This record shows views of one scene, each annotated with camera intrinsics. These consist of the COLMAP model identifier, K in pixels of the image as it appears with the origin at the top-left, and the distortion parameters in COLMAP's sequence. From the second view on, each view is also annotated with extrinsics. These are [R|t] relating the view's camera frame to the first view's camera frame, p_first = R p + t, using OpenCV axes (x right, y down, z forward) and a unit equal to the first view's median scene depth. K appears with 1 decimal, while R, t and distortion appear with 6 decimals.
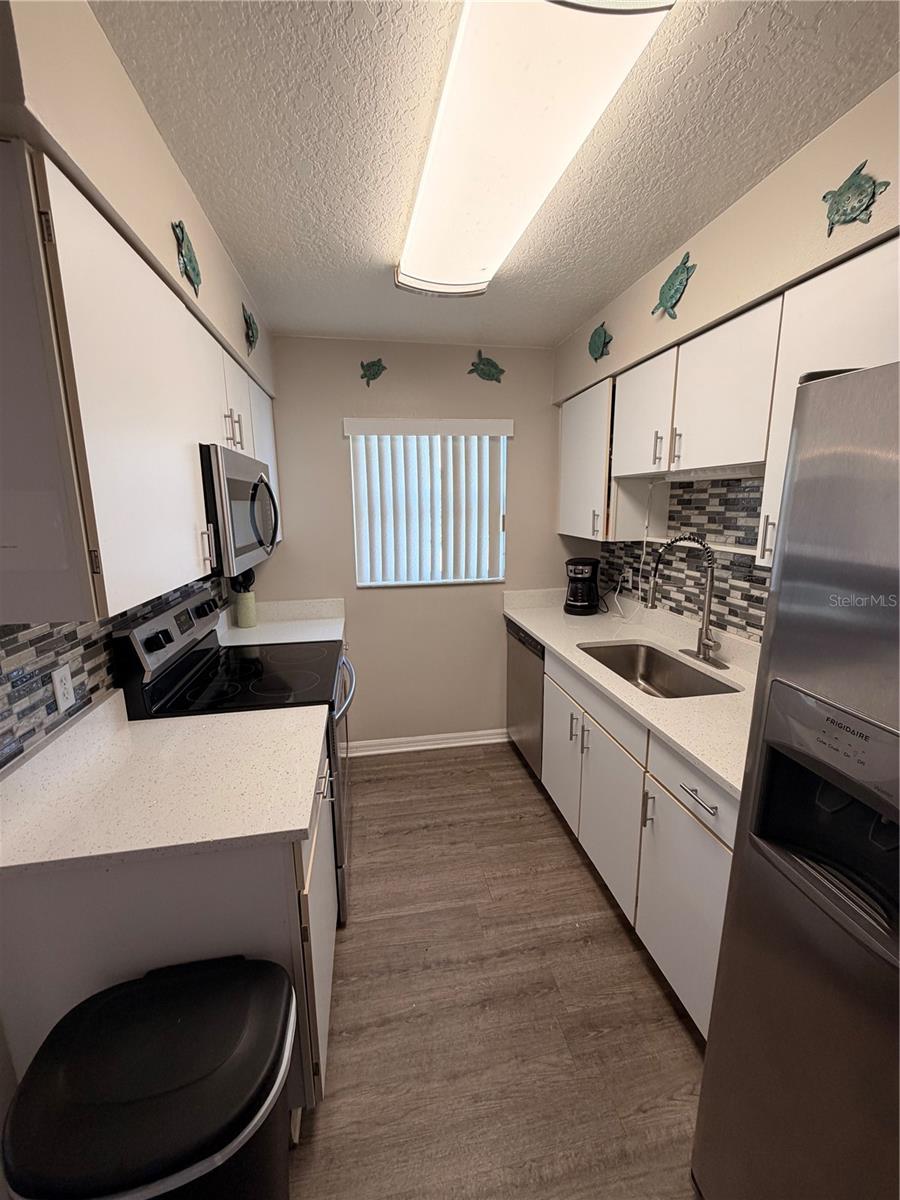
lens RADIAL K [[477.5, 0, 452.3], [0, 477.5, 597.3], [0, 0, 1]] dist [-0.000446, 0.000072]
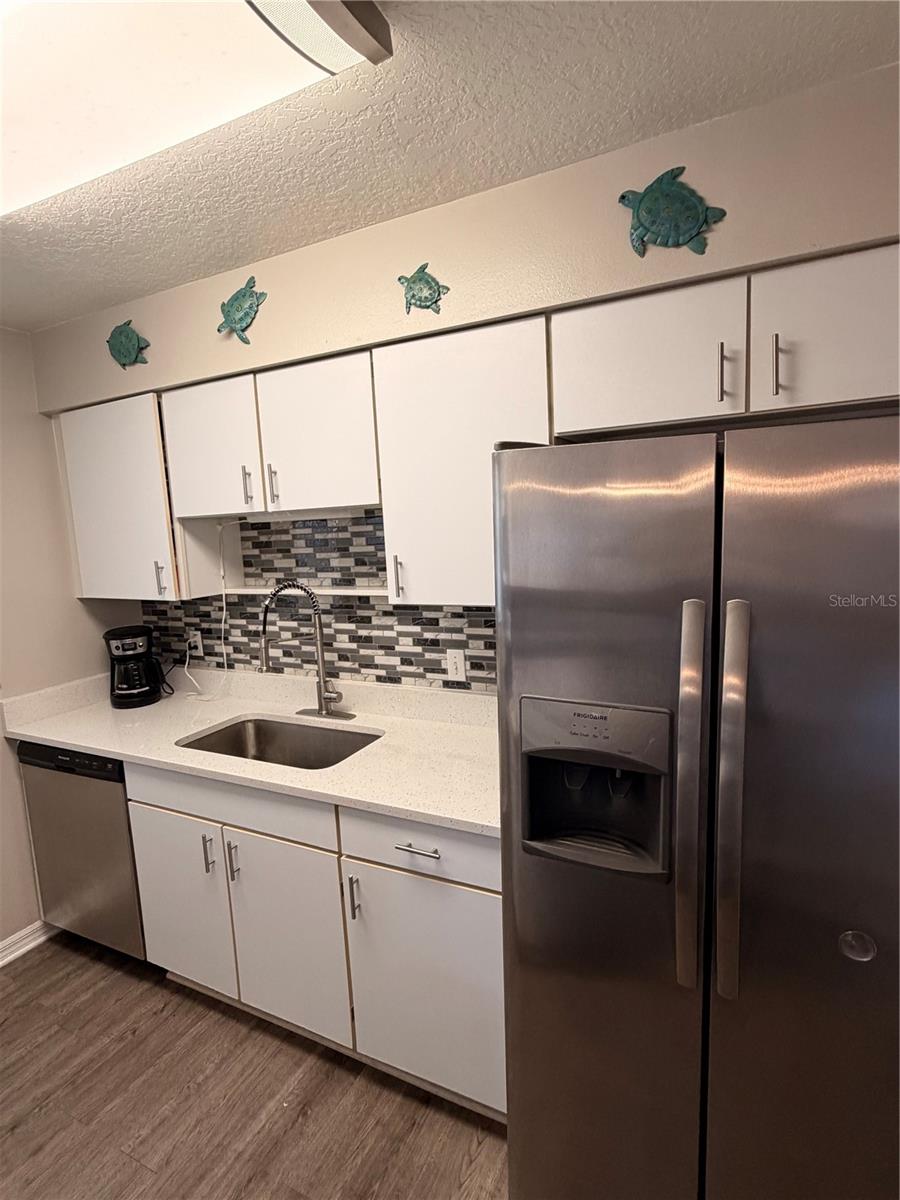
lens RADIAL K [[612.3, 0, 450.0], [0, 612.3, 600.0], [0, 0, 1]] dist [0.000158, -0.000311]
pose [[0.605573, -0.120751, 0.786575, -0.214918], [0.198284, 0.980142, -0.002189, -0.033984], [-0.770691, 0.157291, 0.617490, 0.070080]]
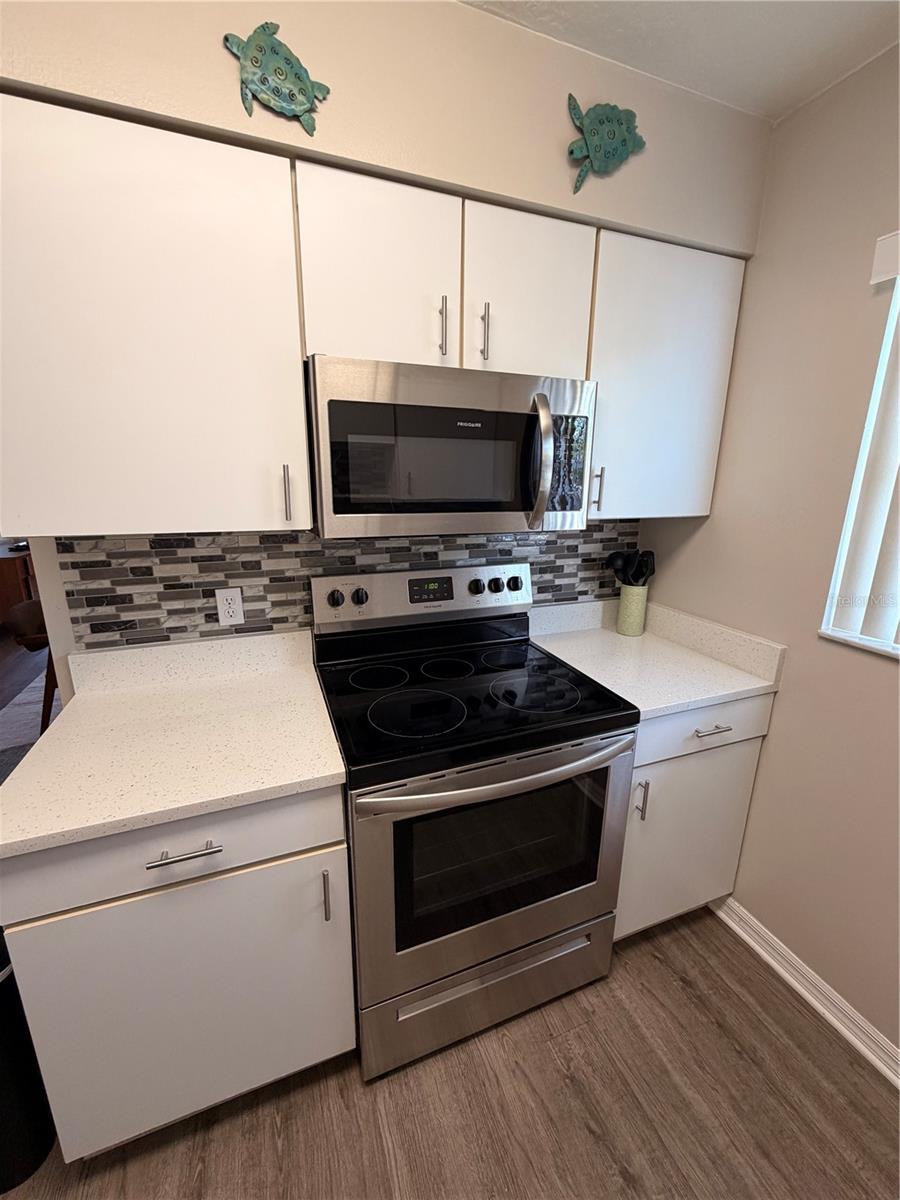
lens RADIAL K [[477.5, 0, 452.3], [0, 477.5, 597.3], [0, 0, 1]] dist [-0.000446, 0.000072]
pose [[0.190526, 0.253363, -0.948423, 0.213493], [-0.203001, 0.955407, 0.214449, -0.106807], [0.960464, 0.151673, 0.233463, 0.706772]]
